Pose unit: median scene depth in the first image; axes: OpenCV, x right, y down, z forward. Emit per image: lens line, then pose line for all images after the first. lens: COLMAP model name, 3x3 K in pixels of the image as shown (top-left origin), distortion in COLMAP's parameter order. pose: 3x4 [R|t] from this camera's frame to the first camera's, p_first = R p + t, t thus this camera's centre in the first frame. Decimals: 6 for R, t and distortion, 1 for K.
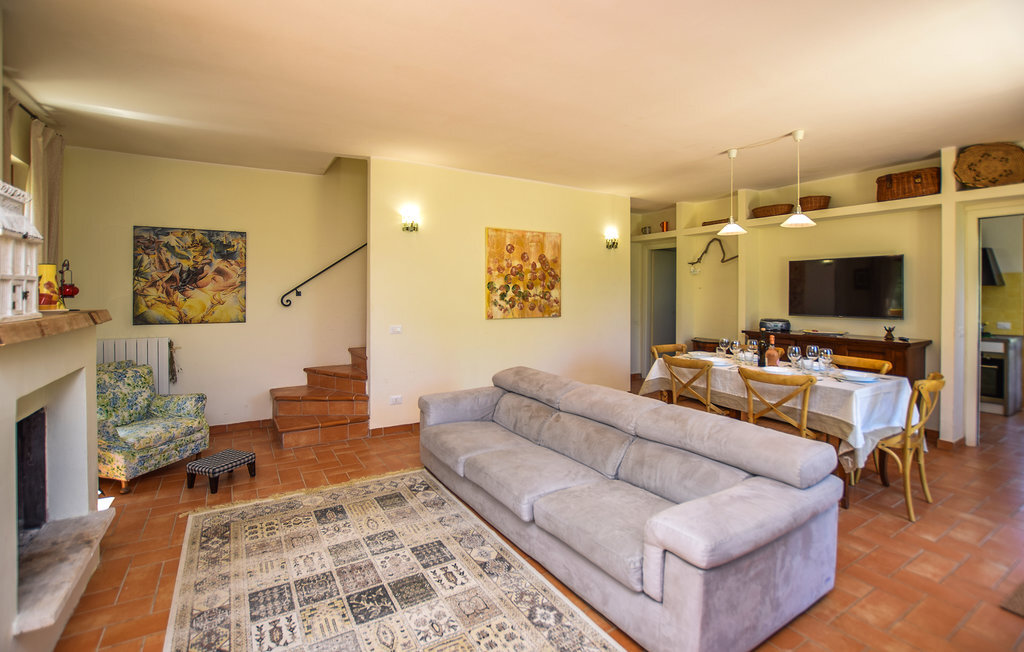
lens RADIAL K [[464.6, 0, 502.2], [0, 464.6, 294.4], [0, 0, 1]] dist [-0.018688, -0.000631]
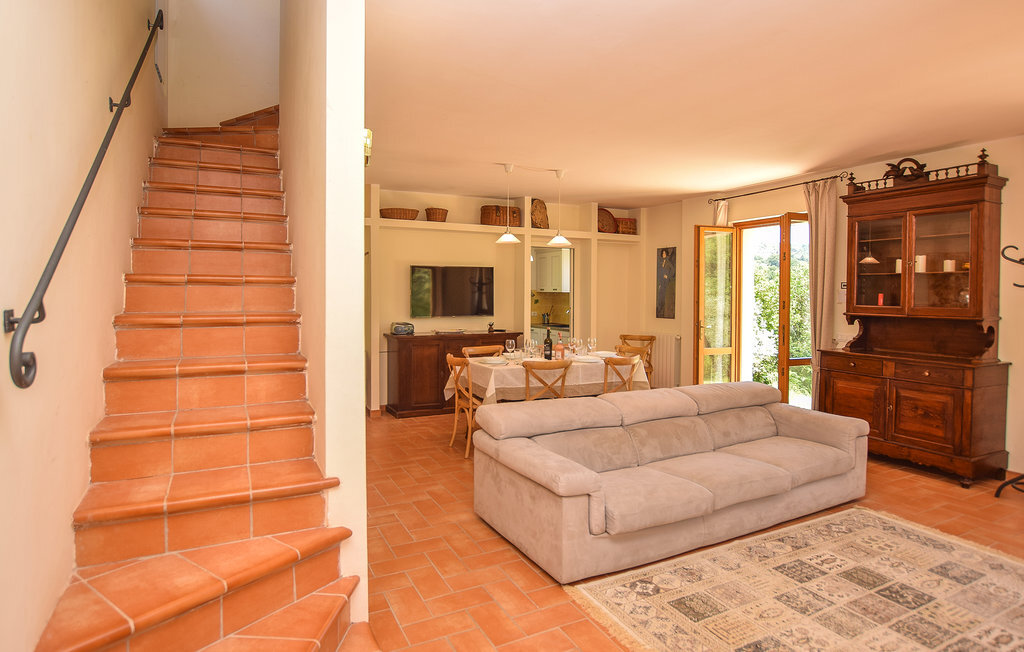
lens RADIAL K [[552.9, 0, 509.0], [0, 552.9, 317.0], [0, 0, 1]] dist [-0.024639, 0.004902]
pose [[0.066962, -0.045705, 0.996708, -0.799990], [-0.000520, 0.998949, 0.045843, -0.019319], [-0.997755, -0.003588, 0.066868, 0.928712]]
